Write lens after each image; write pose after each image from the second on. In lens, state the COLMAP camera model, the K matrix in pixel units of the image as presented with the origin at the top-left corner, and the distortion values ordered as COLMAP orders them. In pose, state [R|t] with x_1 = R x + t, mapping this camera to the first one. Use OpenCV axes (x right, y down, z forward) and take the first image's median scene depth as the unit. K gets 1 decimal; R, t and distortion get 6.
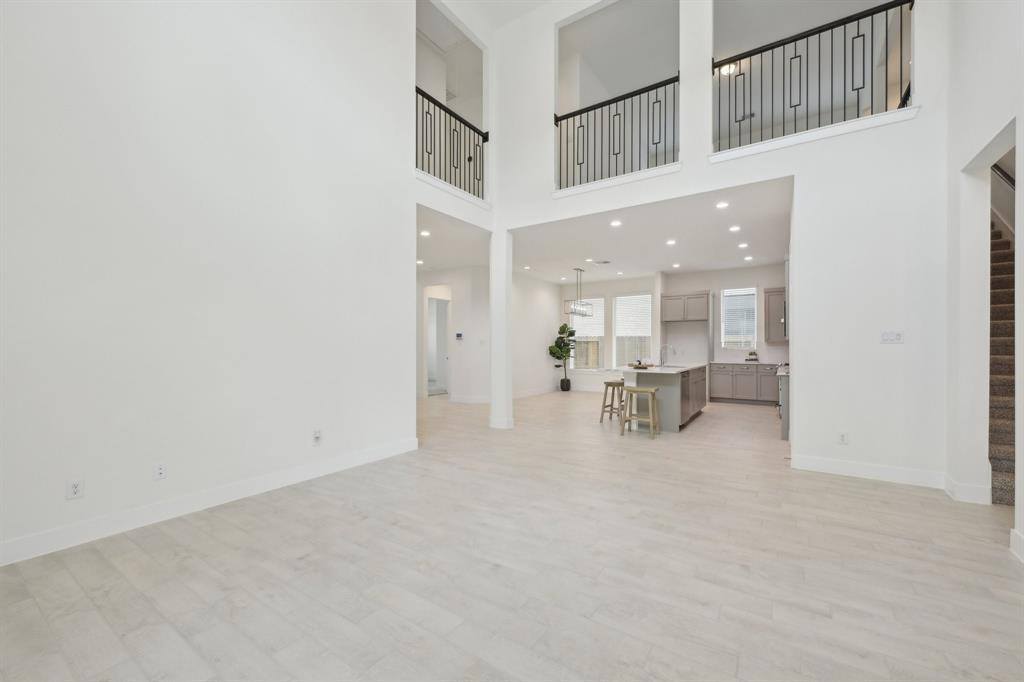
lens RADIAL K [[410.7, 0, 515.8], [0, 410.7, 343.9], [0, 0, 1]] dist [-0.000643, 0.000019]
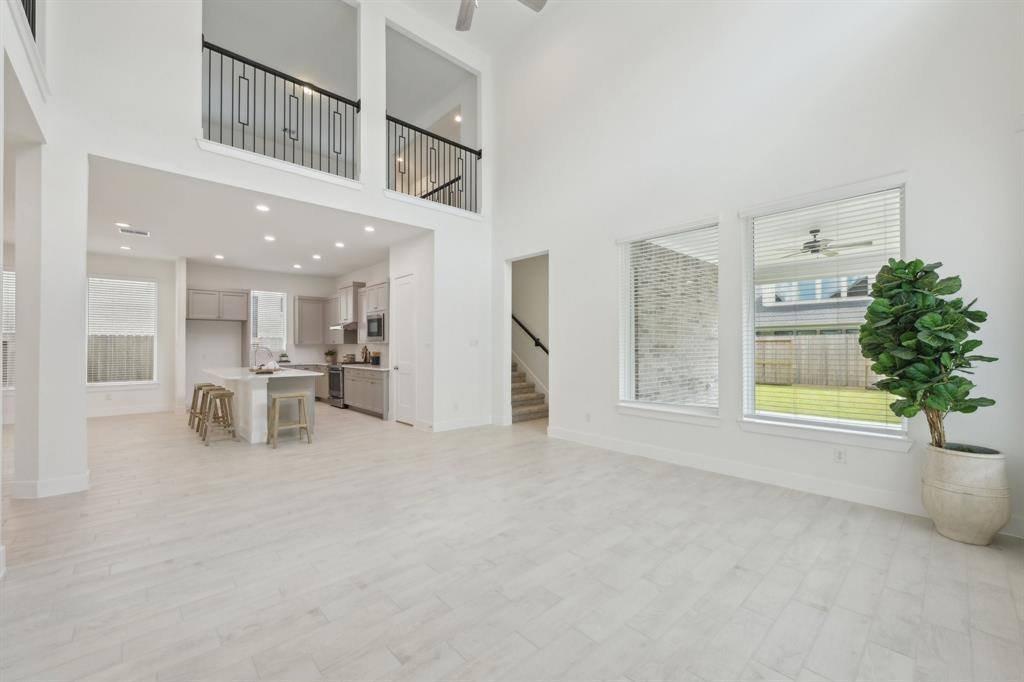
lens RADIAL K [[410.7, 0, 515.8], [0, 410.7, 343.9], [0, 0, 1]] dist [-0.000643, 0.000019]
pose [[0.234115, 0.007918, 0.972177, -0.324741], [-0.002622, 0.999968, -0.007513, 0.000376], [-0.972205, -0.000790, 0.234129, 0.186752]]
